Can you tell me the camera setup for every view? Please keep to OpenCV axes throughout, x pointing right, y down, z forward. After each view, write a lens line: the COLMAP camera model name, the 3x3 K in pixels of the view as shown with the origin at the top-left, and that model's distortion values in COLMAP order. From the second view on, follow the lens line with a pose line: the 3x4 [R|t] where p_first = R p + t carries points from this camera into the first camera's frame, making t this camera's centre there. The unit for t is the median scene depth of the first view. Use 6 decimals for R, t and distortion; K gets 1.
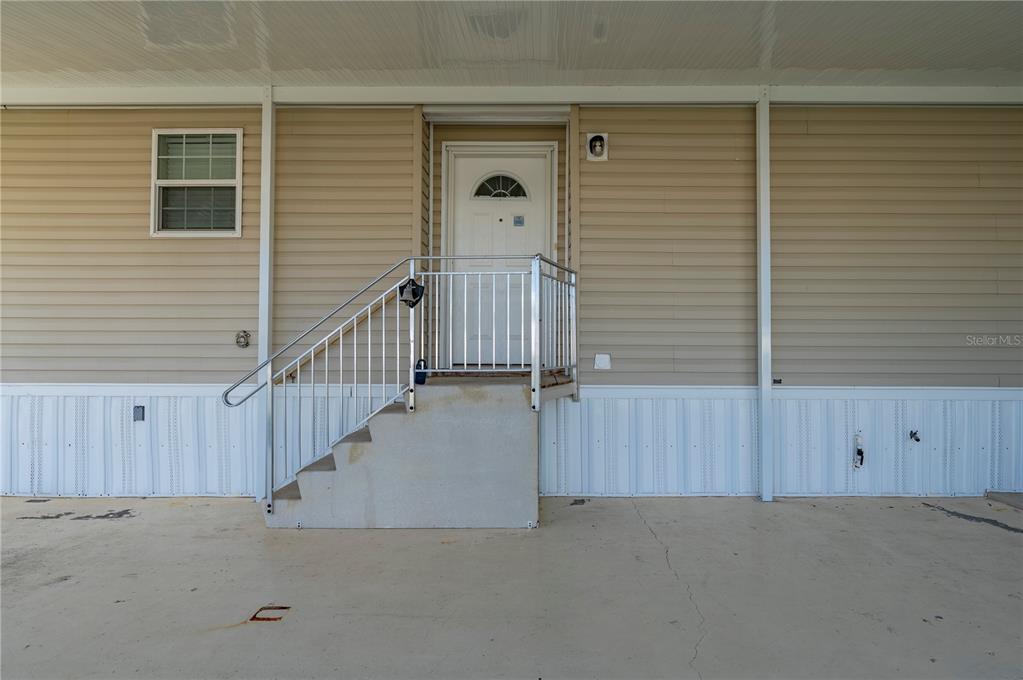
lens RADIAL K [[514.1, 0, 511.5], [0, 514.1, 340.0], [0, 0, 1]] dist [0.001184, 0.000440]
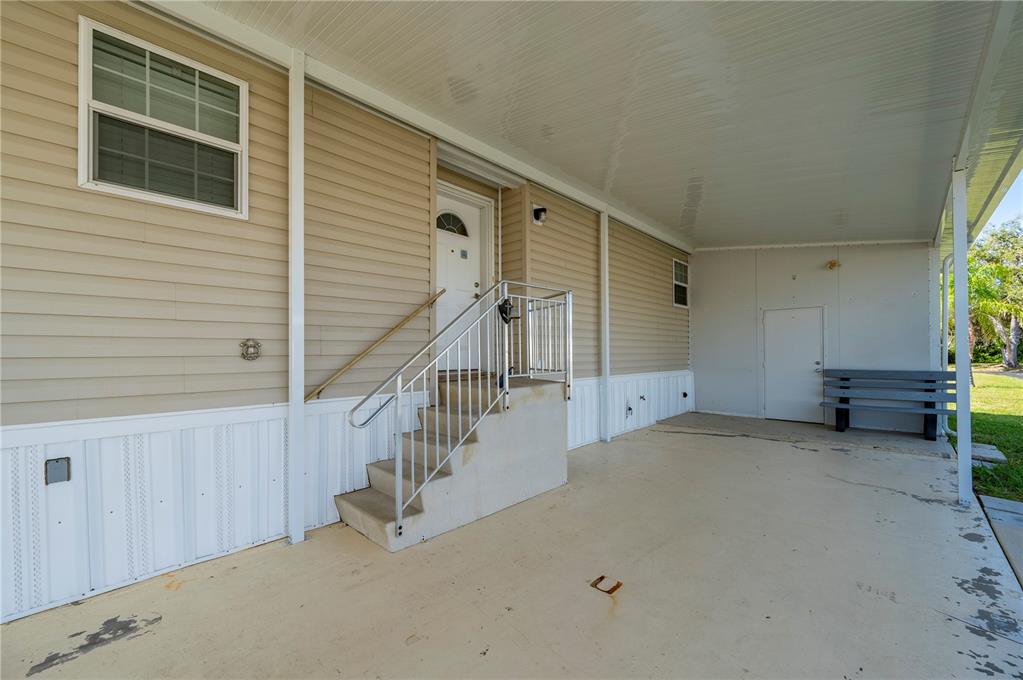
lens RADIAL K [[398.1, 0, 508.3], [0, 398.1, 351.4], [0, 0, 1]] dist [0.000859, 0.000089]
pose [[0.698849, -0.002940, 0.715263, -0.687099], [-0.002076, 0.999979, 0.006138, -0.003286], [-0.715266, -0.005774, 0.698829, 0.284914]]
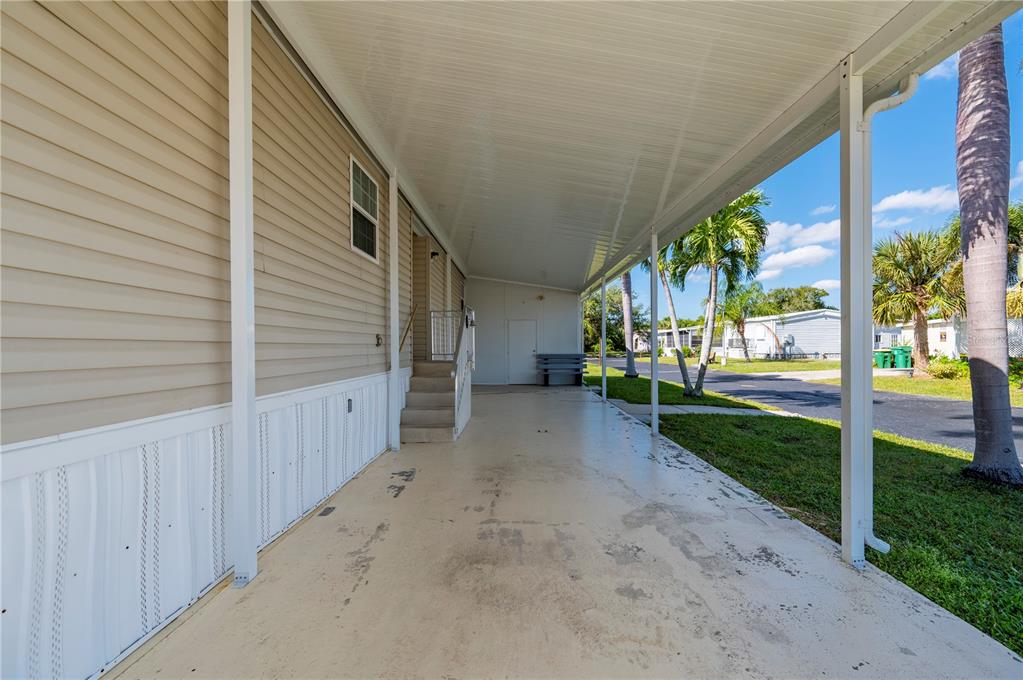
lens RADIAL K [[409.4, 0, 511.0], [0, 409.4, 347.4], [0, 0, 1]] dist [0.000342, 0.000012]
pose [[0.007904, -0.008758, 0.999930, -1.607383], [-0.013990, 0.999863, 0.008868, 0.001155], [-0.999871, -0.014059, 0.007781, 0.640720]]
